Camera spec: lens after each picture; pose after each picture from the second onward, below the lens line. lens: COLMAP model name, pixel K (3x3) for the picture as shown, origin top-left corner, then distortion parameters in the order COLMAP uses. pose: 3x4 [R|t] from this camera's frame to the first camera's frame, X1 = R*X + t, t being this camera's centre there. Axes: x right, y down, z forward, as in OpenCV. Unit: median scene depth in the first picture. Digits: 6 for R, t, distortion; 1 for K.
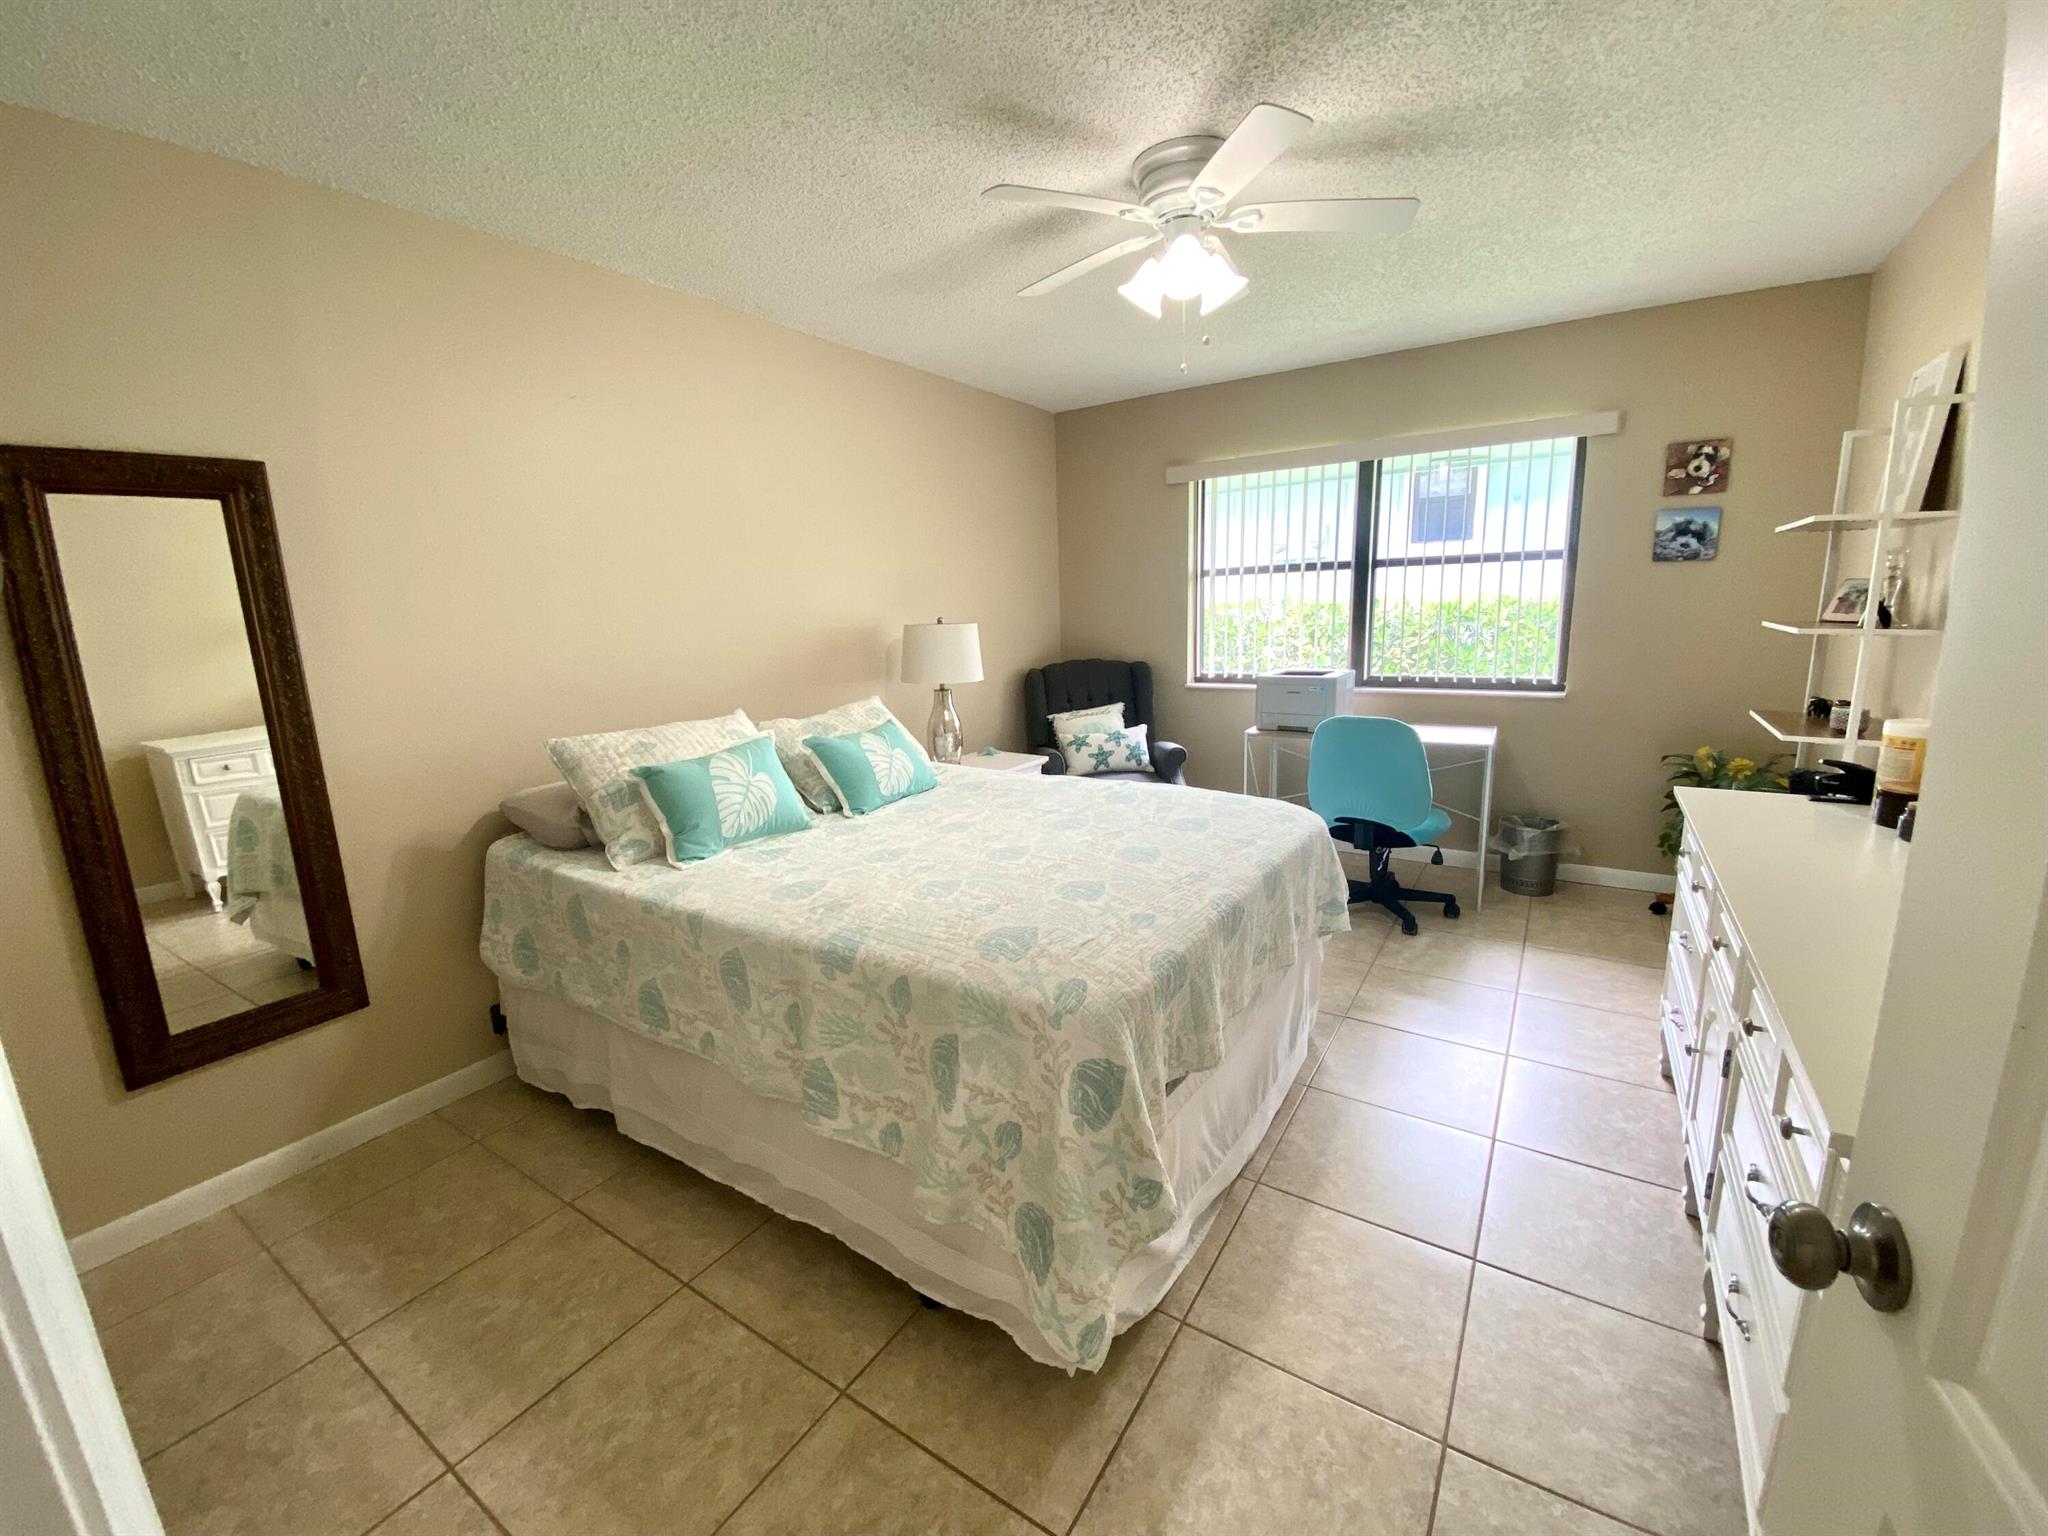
lens RADIAL K [[823.1, 0, 1011.4], [0, 823.1, 767.0], [0, 0, 1]] dist [0.016870, -0.019645]
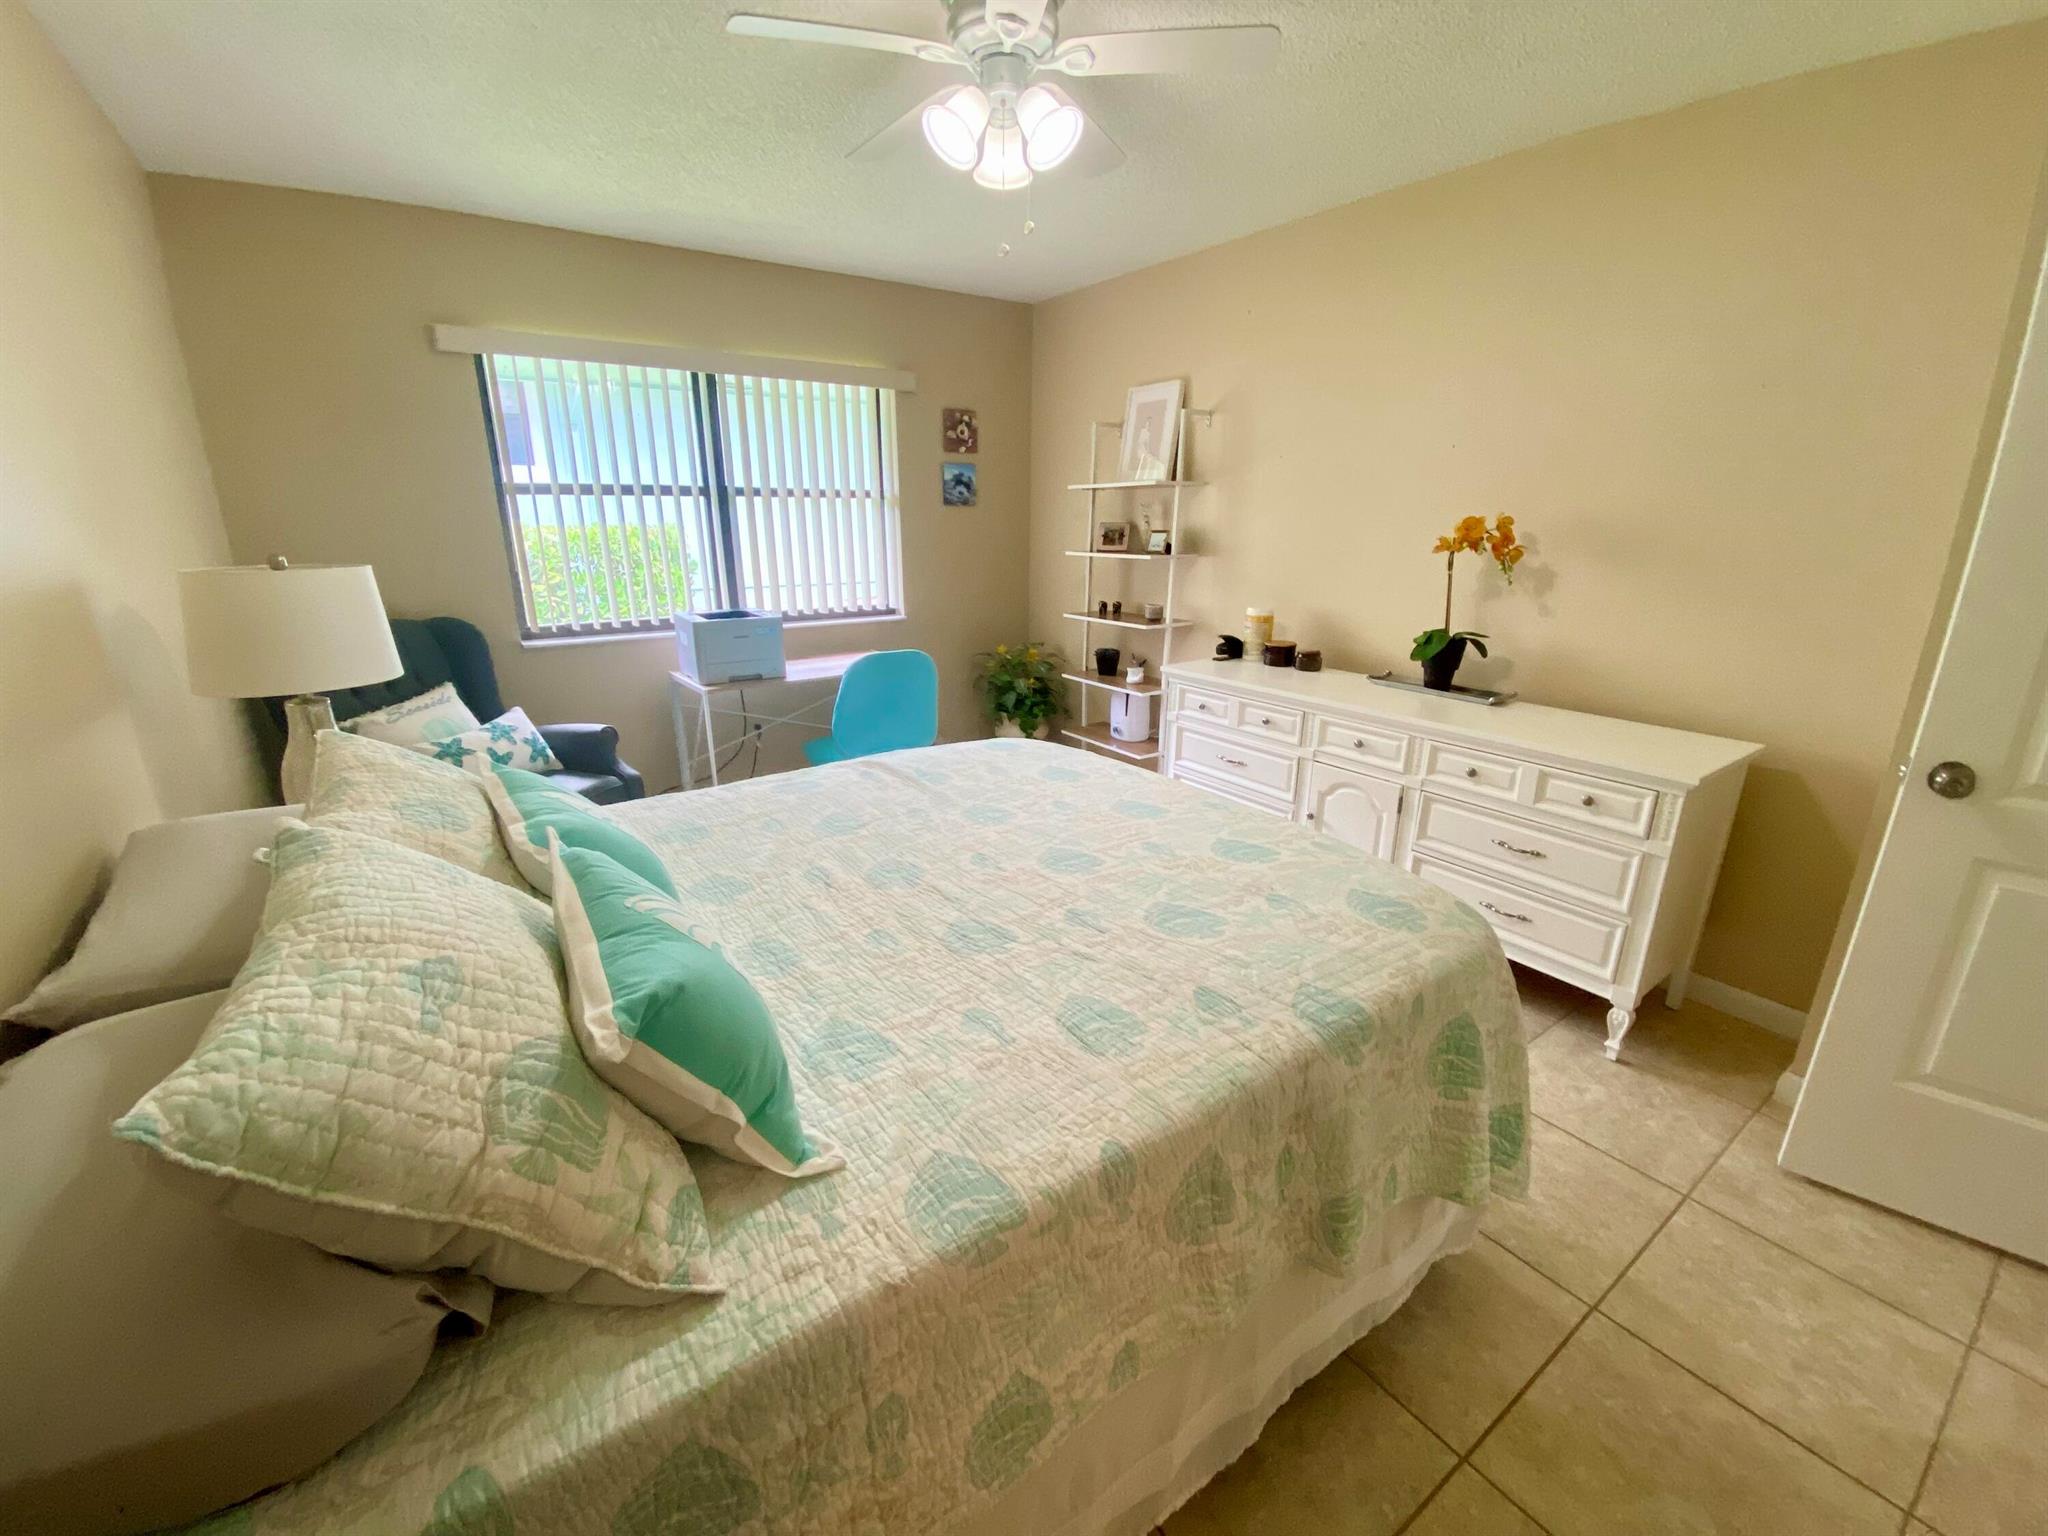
lens RADIAL K [[823.1, 0, 1011.4], [0, 823.1, 767.0], [0, 0, 1]] dist [0.016870, -0.019645]
pose [[0.372845, -0.241249, 0.895983, -0.427330], [0.169484, 0.967072, 0.189863, -0.085412], [-0.912284, 0.081065, 0.401455, 0.446865]]
